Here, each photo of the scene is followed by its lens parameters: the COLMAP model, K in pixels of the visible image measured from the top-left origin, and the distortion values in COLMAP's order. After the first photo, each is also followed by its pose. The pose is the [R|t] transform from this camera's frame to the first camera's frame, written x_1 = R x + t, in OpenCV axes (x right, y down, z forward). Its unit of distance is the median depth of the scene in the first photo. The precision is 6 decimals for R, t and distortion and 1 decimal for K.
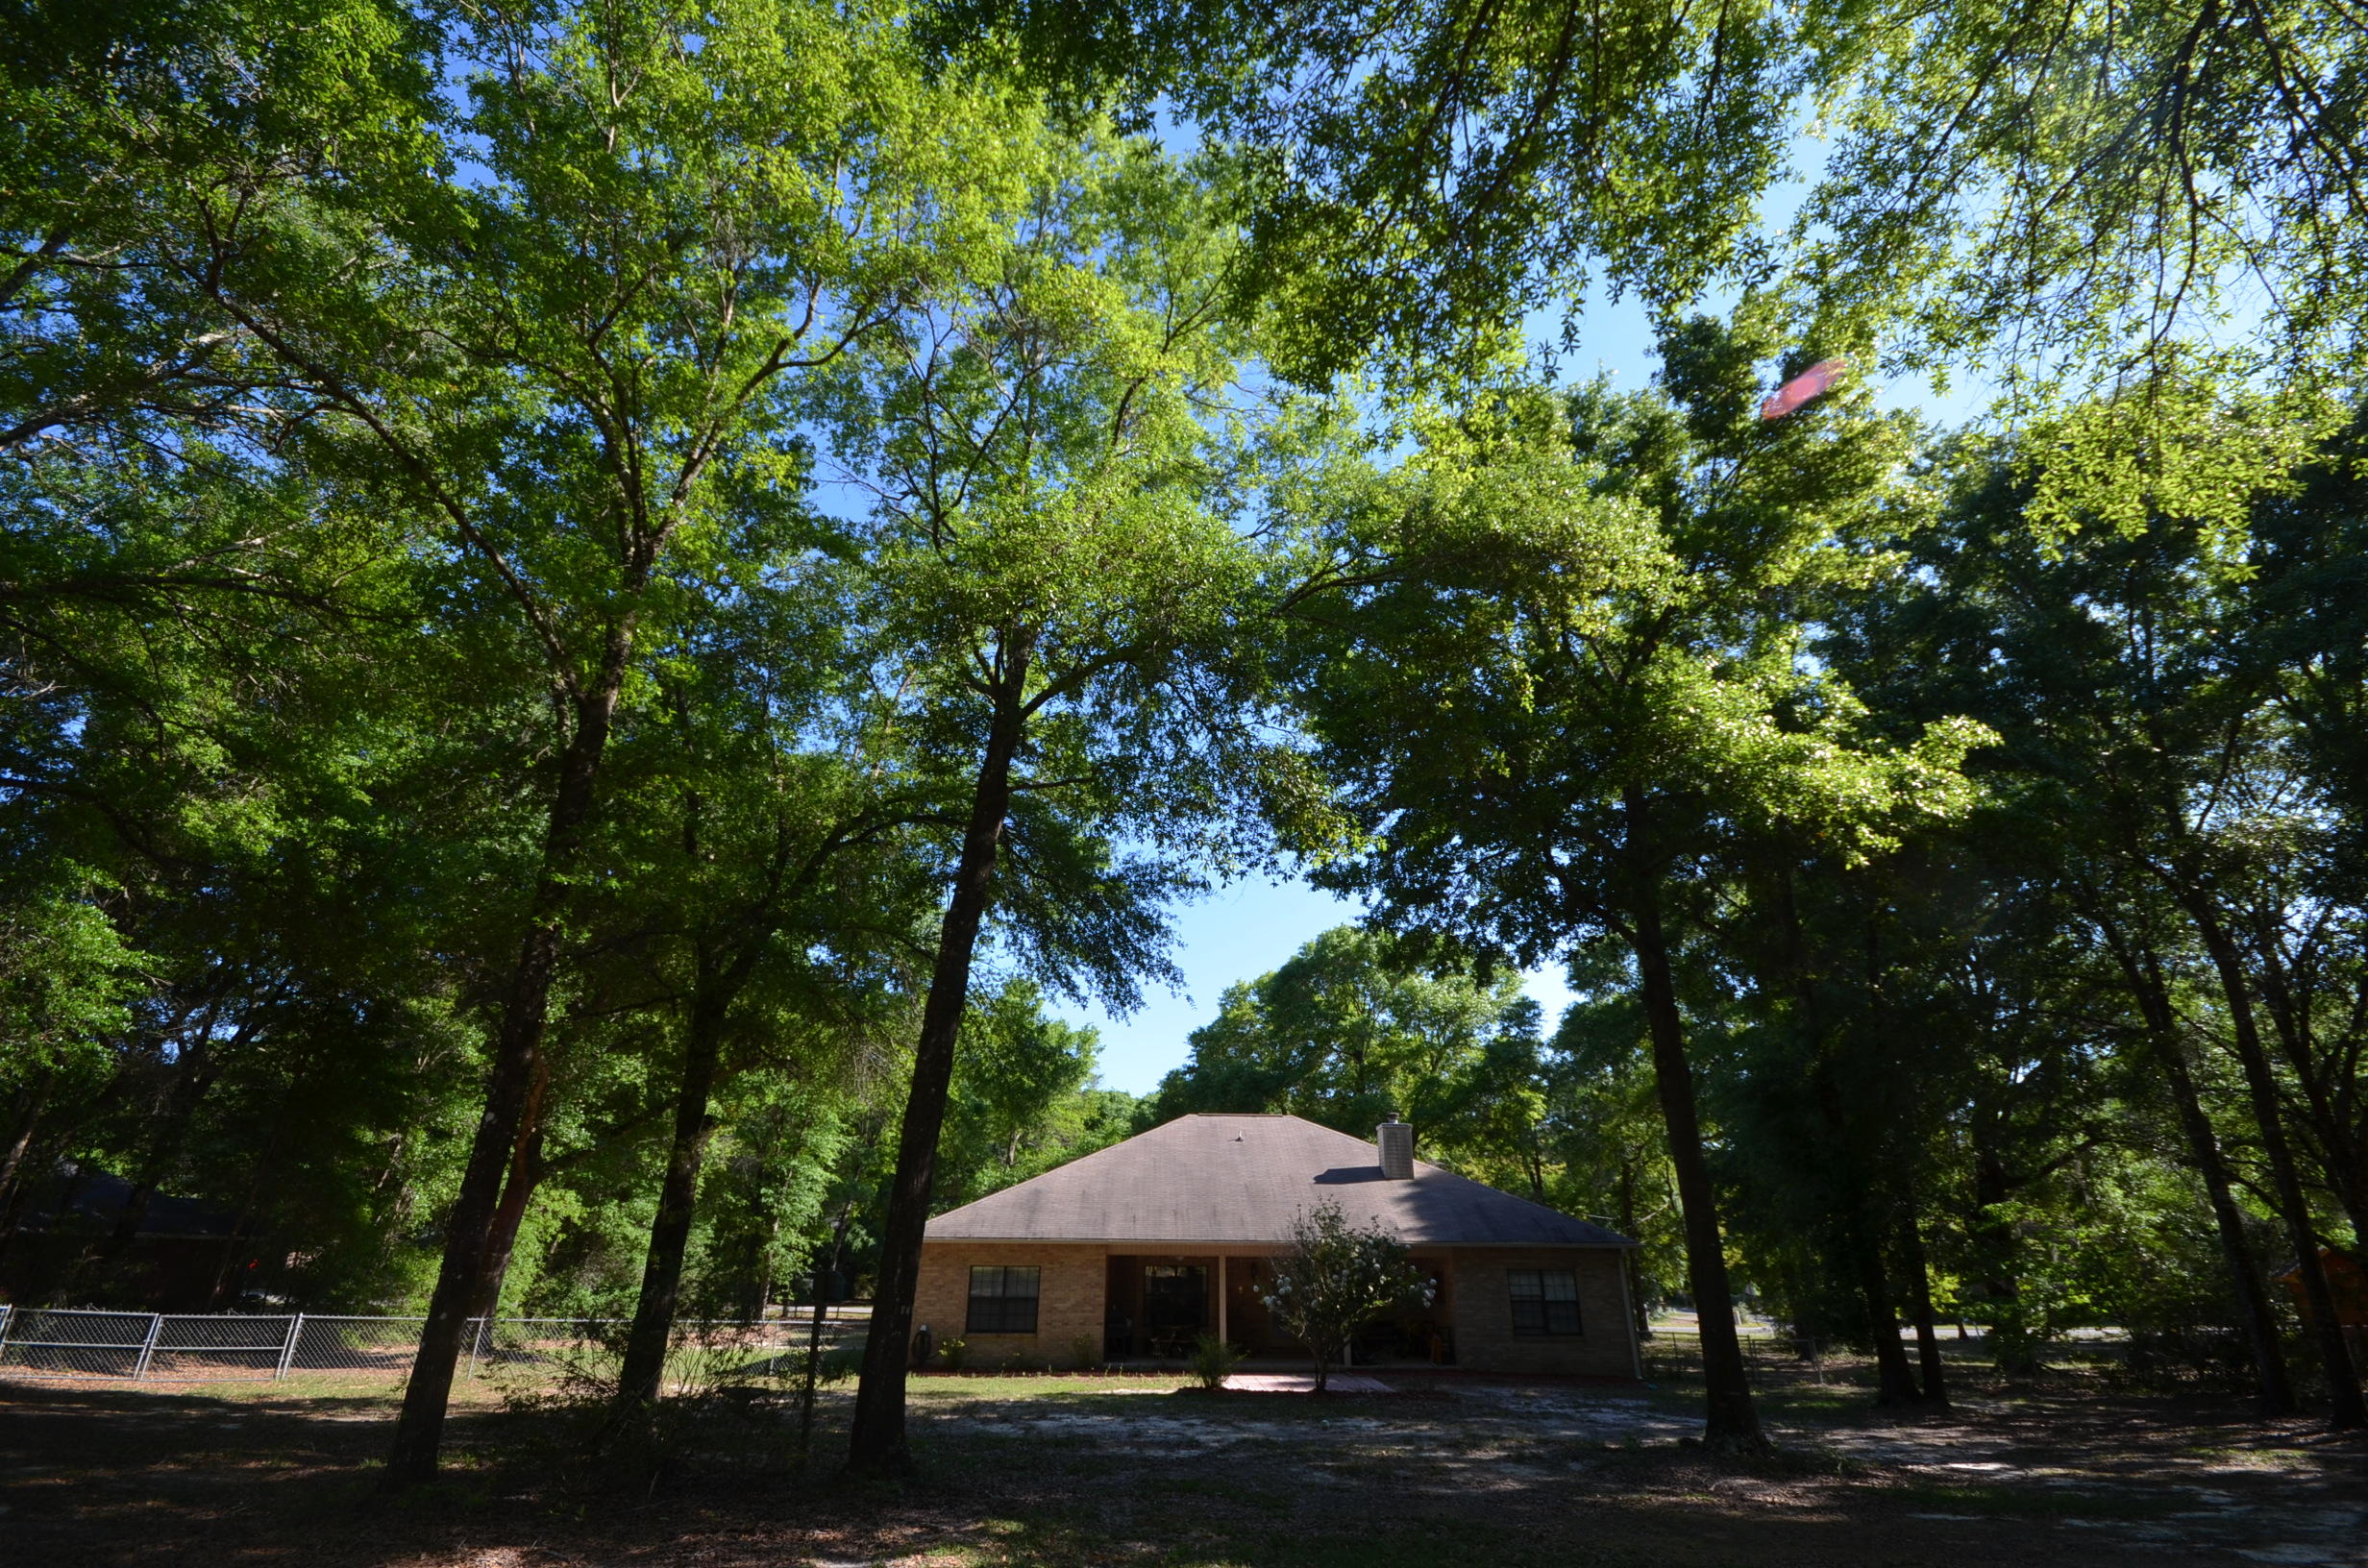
lens RADIAL K [[1039.4, 0, 1184.0], [0, 1039.4, 784.0], [0, 0, 1]] dist [-0.009108, 0.000228]
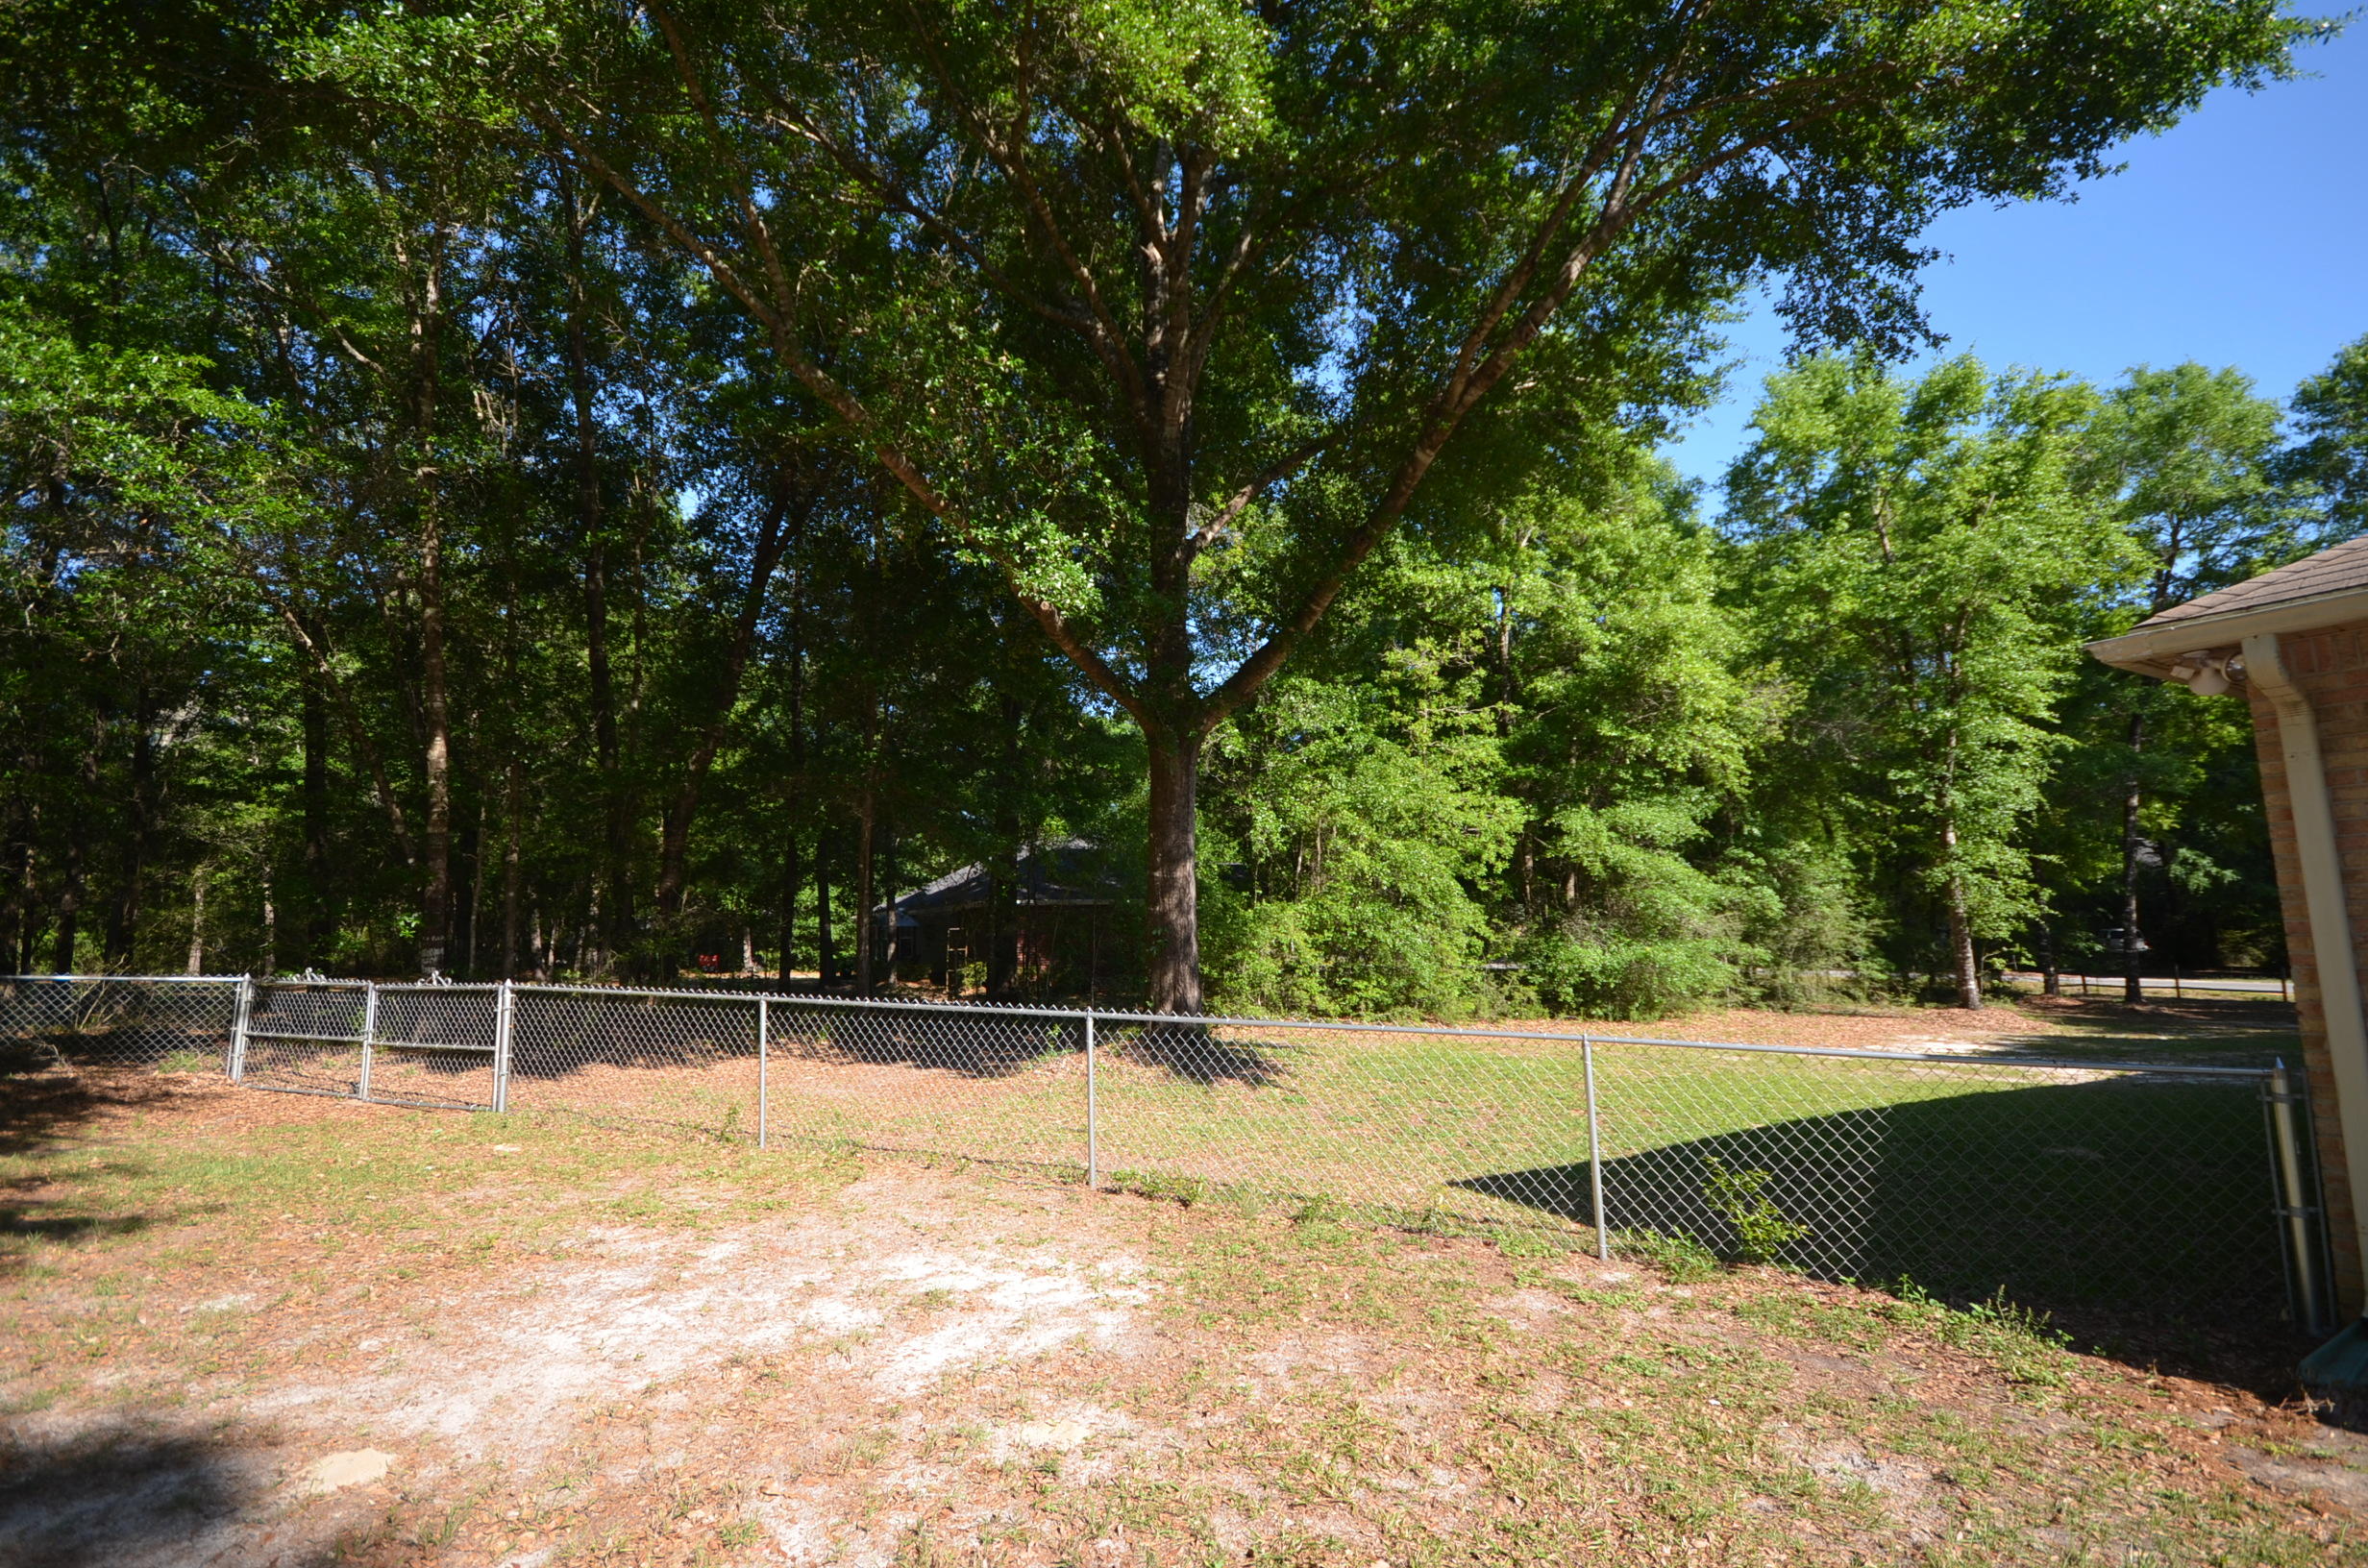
lens RADIAL K [[1090.7, 0, 1223.7], [0, 1090.7, 786.9], [0, 0, 1]] dist [0.020501, 0.000076]
pose [[0.523836, -0.128818, -0.842023, -0.114407], [0.372746, 0.923499, 0.090608, 0.216515], [0.765935, -0.361324, 0.531778, 0.432795]]
